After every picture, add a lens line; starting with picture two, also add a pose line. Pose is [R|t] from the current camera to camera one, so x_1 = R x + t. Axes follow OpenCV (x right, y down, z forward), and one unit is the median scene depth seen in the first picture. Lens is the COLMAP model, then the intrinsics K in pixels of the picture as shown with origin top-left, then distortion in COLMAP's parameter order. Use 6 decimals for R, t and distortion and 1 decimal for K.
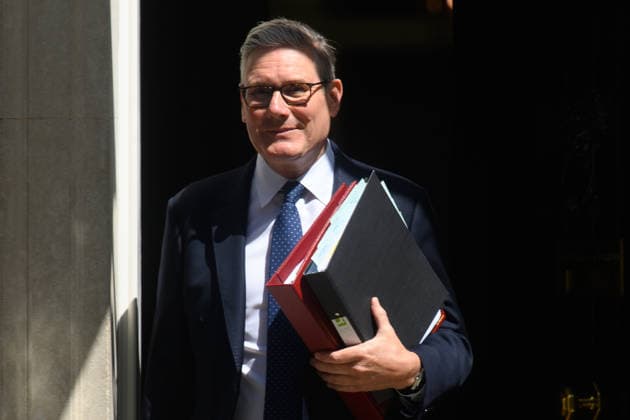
lens RADIAL K [[4602.7, 0, 315.0], [0, 4602.7, 210.0], [0, 0, 1]] dist [0.926262, -55.256766]
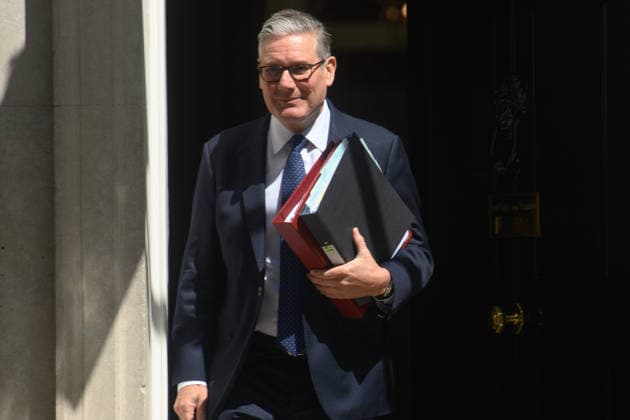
lens RADIAL K [[4602.7, 0, 315.0], [0, 4602.7, 210.0], [0, 0, 1]] dist [0.926262, -55.256766]
pose [[0.999634, -0.011419, 0.024507, -0.030422], [0.011873, 0.999759, -0.018457, 0.037096], [-0.024290, 0.018741, 0.999529, -0.321617]]
